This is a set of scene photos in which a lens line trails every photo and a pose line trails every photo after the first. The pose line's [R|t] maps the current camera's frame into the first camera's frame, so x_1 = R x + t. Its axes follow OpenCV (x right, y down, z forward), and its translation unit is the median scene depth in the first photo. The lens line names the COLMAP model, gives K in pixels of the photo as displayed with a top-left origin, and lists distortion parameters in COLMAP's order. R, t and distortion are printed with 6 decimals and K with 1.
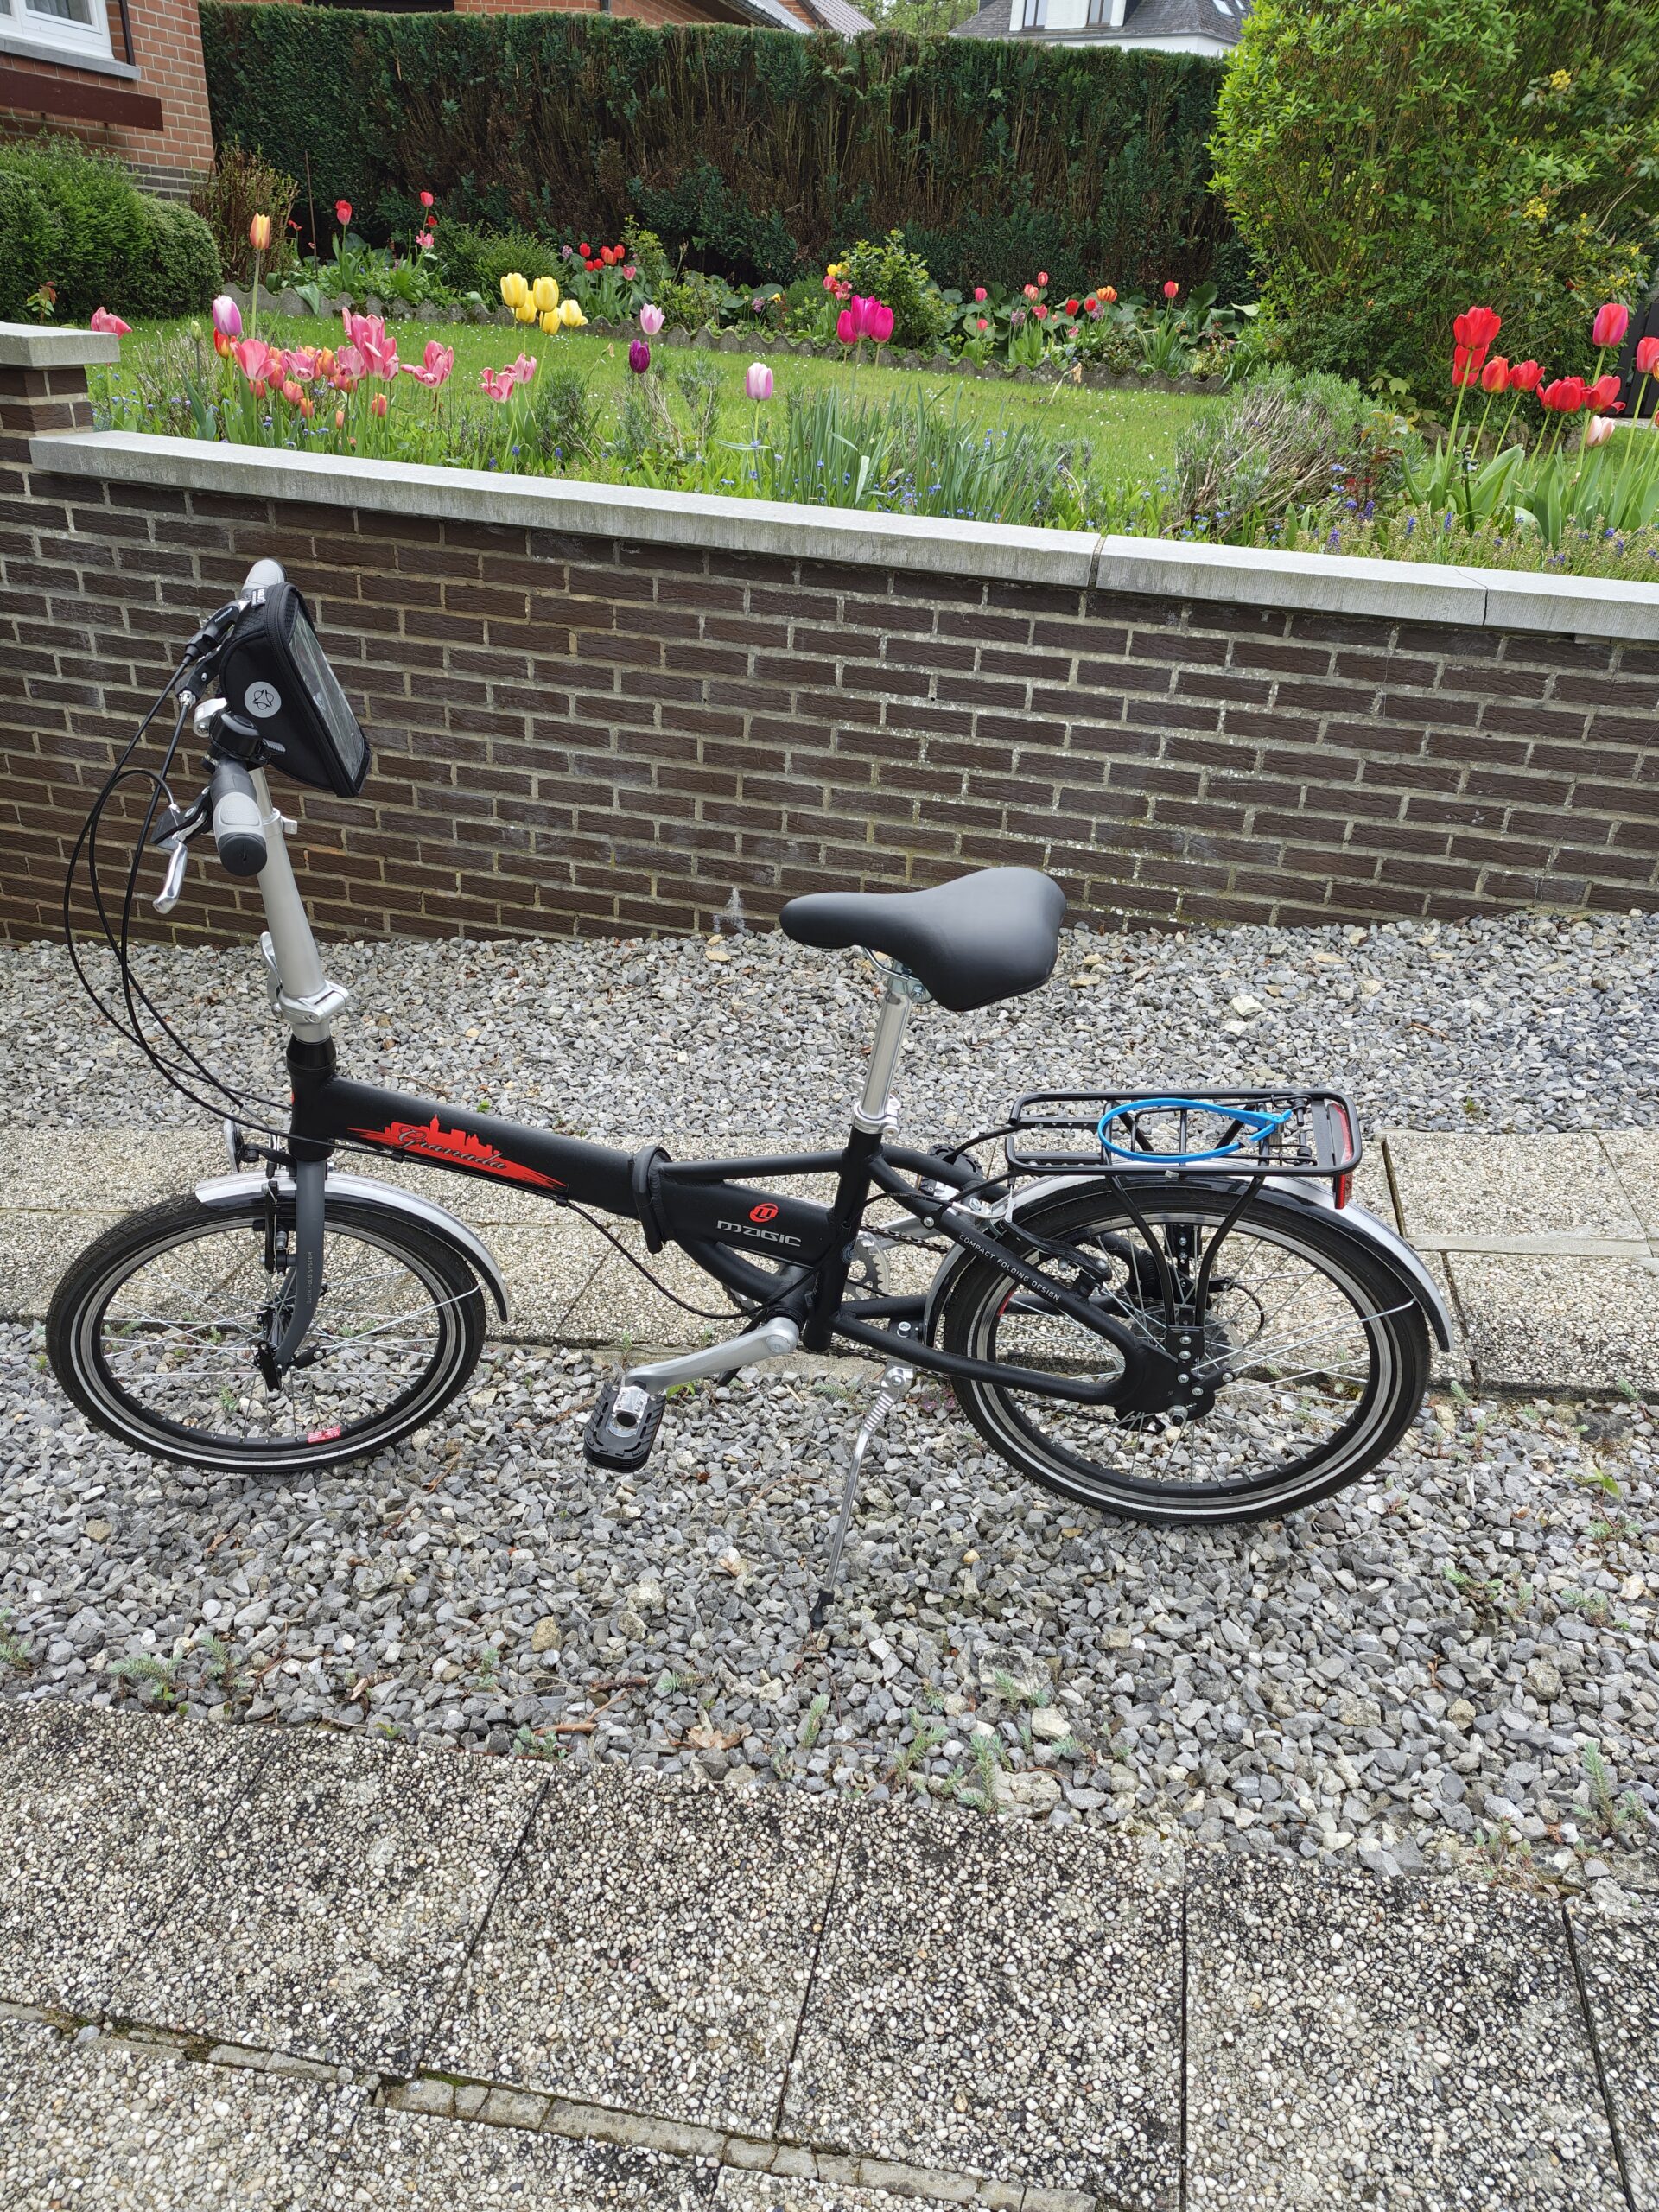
lens RADIAL K [[1441.3, 0, 831.9], [0, 1441.3, 1135.6], [0, 0, 1]] dist [0.047660, -0.040318]
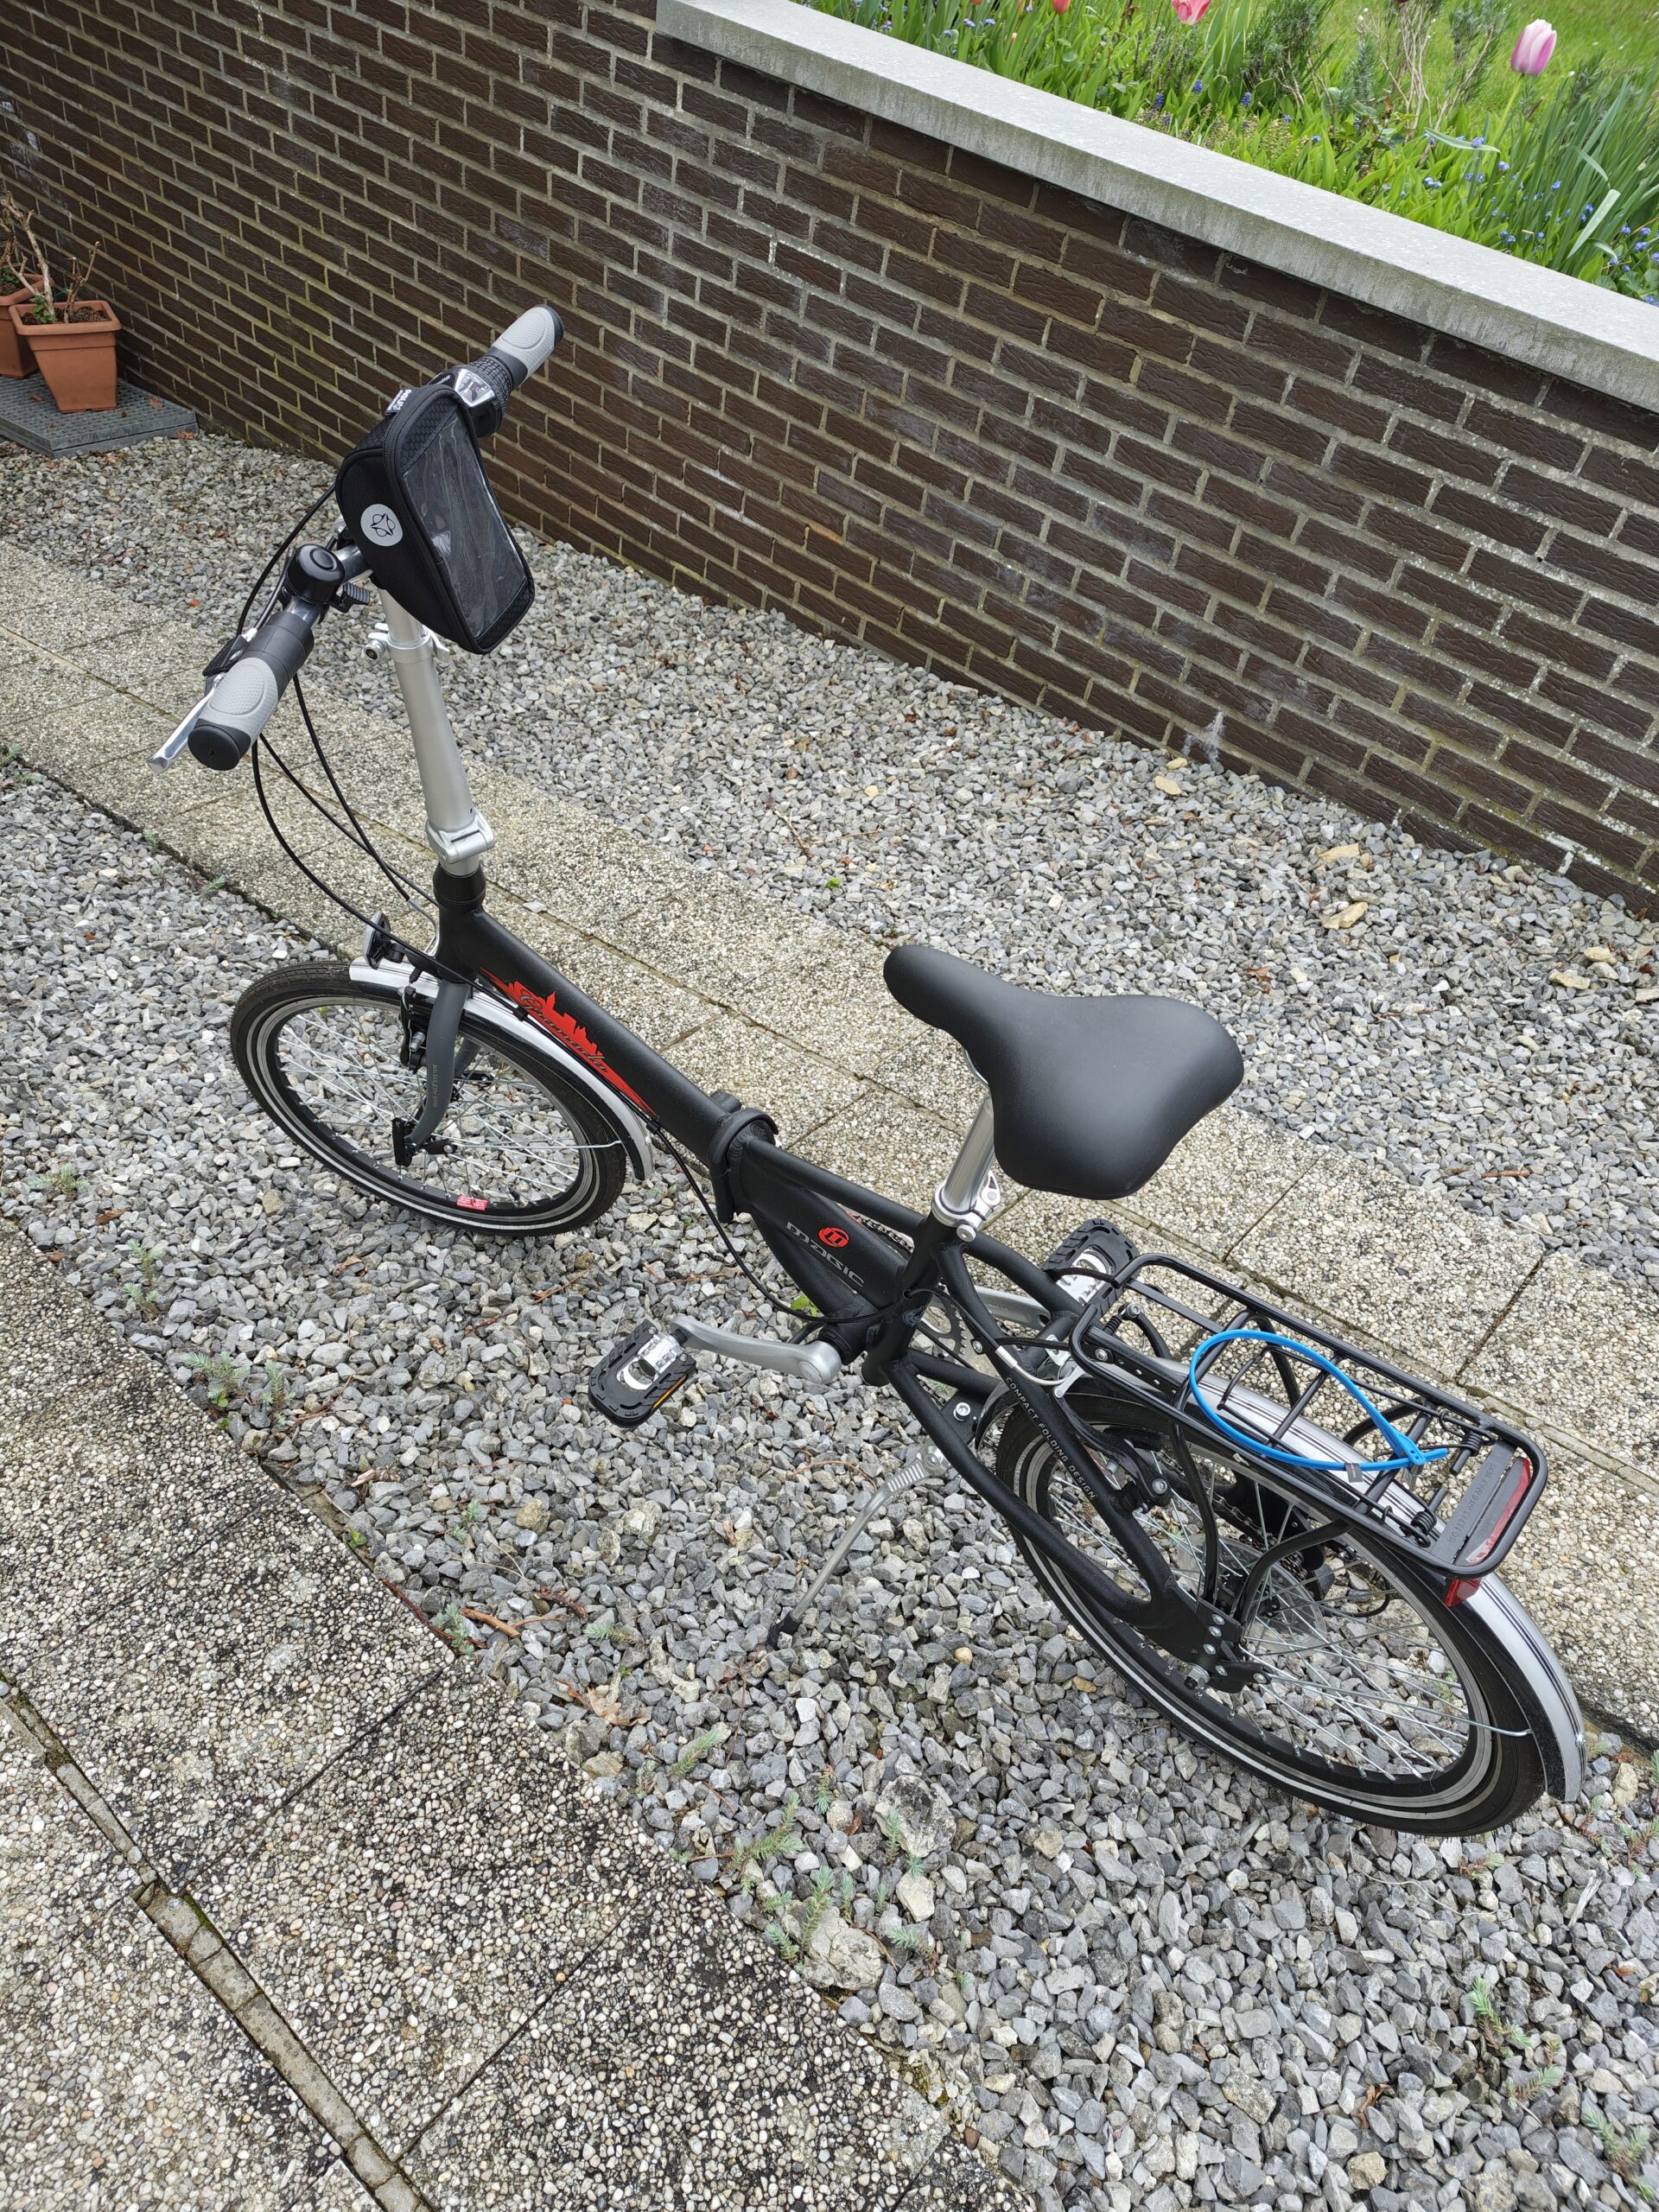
lens RADIAL K [[1441.3, 0, 831.9], [0, 1441.3, 1135.6], [0, 0, 1]] dist [0.047660, -0.040318]
pose [[0.873531, 0.391152, -0.289730, 0.191449], [-0.317585, 0.909050, 0.269756, -0.254308], [0.368894, -0.143626, 0.918307, 0.242908]]
